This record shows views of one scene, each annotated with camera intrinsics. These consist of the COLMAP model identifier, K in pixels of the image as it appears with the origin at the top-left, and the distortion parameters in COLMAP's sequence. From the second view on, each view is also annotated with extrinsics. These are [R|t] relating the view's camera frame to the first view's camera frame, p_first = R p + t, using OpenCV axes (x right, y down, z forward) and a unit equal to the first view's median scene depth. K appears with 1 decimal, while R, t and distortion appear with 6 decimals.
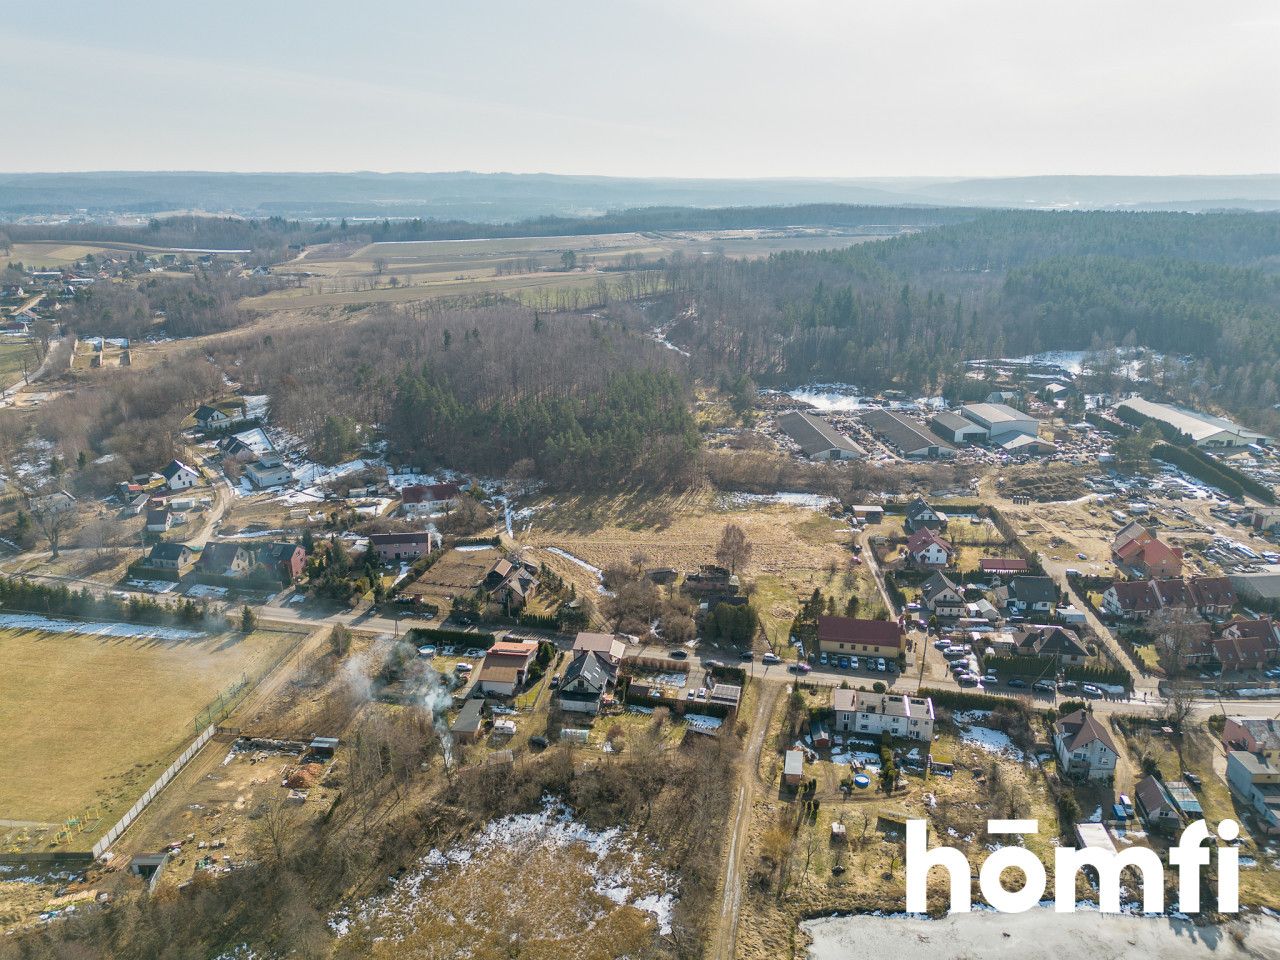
lens RADIAL K [[899.5, 0, 641.1], [0, 899.5, 478.7], [0, 0, 1]] dist [0.074991, -0.068366]
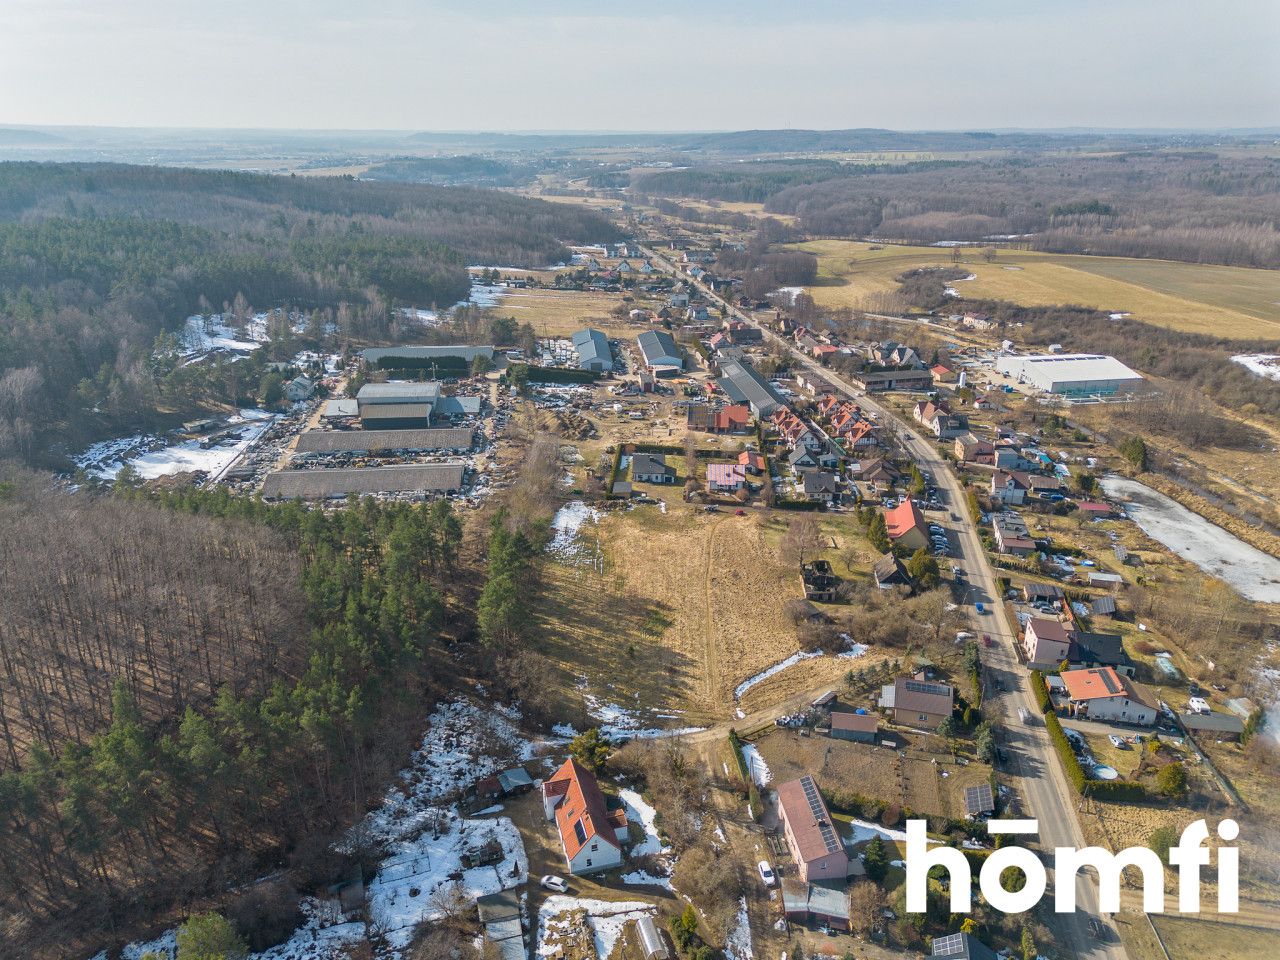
lens RADIAL K [[899.5, 0, 640.5], [0, 899.5, 477.8], [0, 0, 1]] dist [0.074991, -0.068366]
pose [[0.008027, -0.361002, 0.932531, -0.614906], [0.313543, 0.886441, 0.340461, -0.288180], [-0.949540, 0.289655, 0.120305, 0.868464]]
